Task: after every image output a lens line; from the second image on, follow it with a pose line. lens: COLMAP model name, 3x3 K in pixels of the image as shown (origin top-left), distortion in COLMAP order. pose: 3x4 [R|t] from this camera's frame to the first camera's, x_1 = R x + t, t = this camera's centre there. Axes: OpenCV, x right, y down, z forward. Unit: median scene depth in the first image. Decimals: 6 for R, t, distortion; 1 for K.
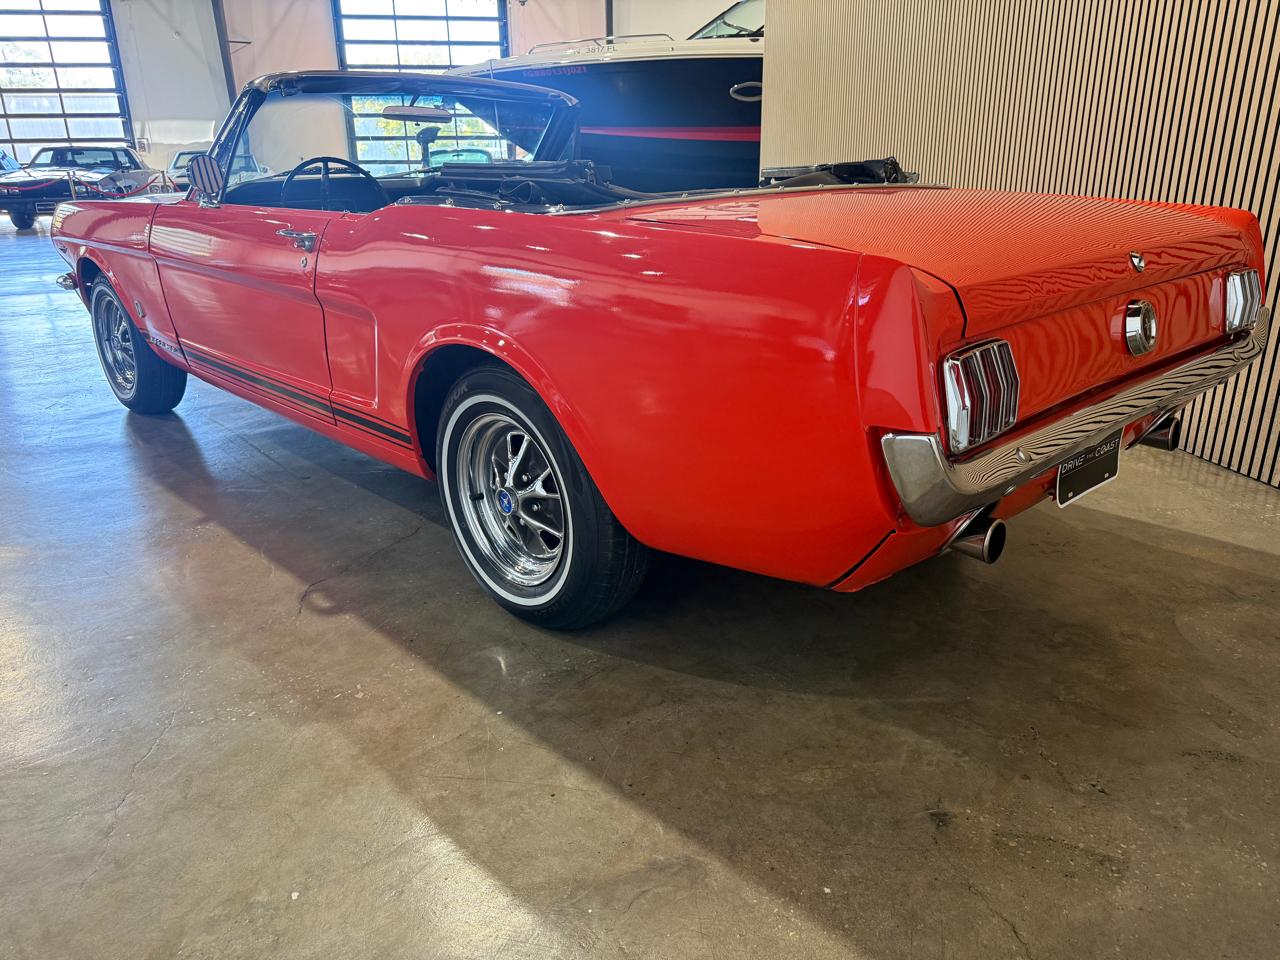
lens RADIAL K [[909.0, 0, 631.8], [0, 909.0, 477.9], [0, 0, 1]] dist [0.057059, -0.073684]
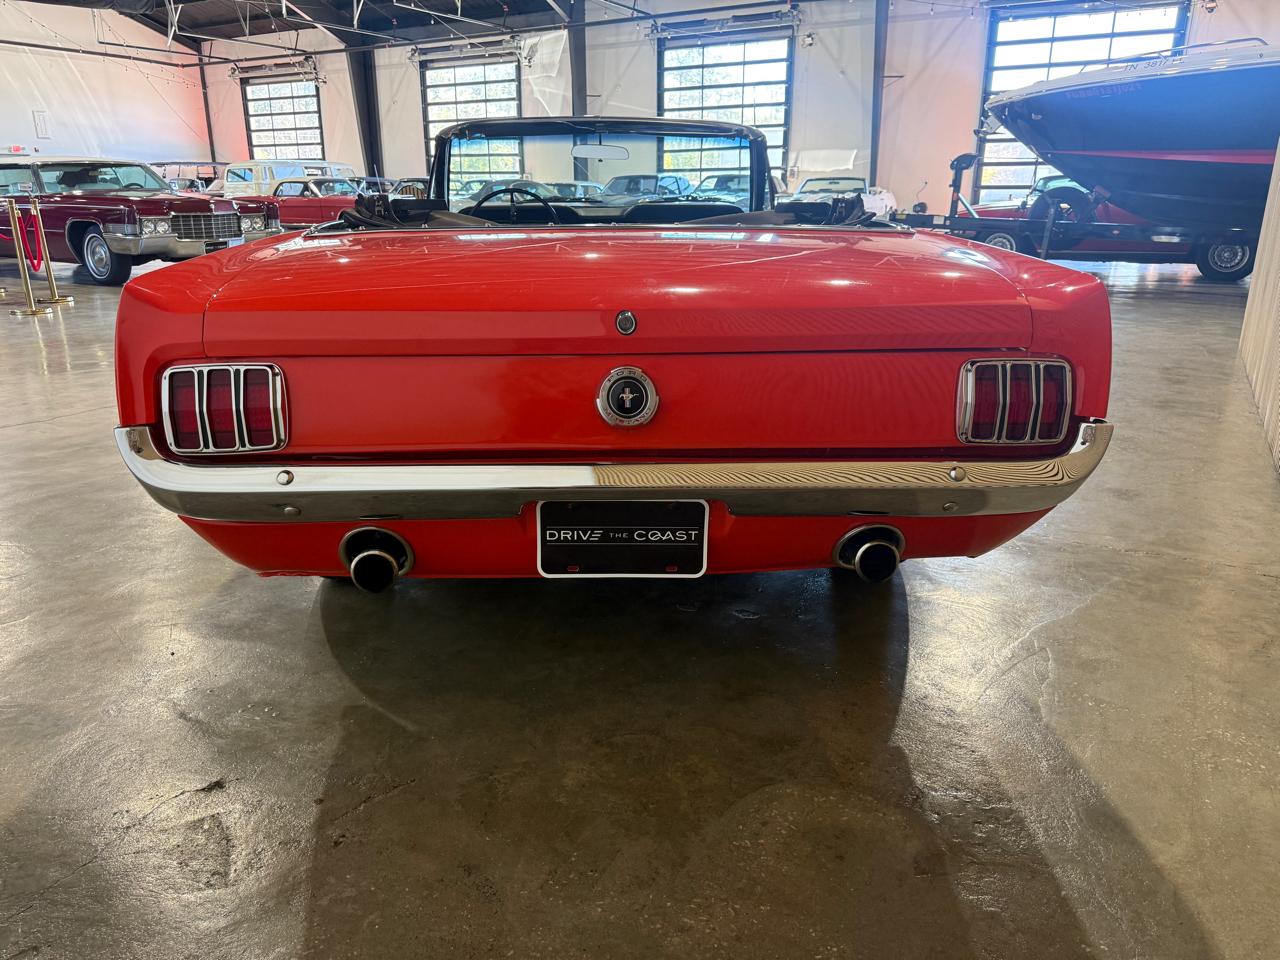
lens RADIAL K [[909.0, 0, 633.4], [0, 909.0, 453.0], [0, 0, 1]] dist [0.057059, -0.073684]
pose [[0.747664, 0.190336, -0.636216, 0.740263], [-0.220400, 0.974863, 0.032640, -0.094300], [0.626437, 0.115818, 0.770820, 0.226461]]
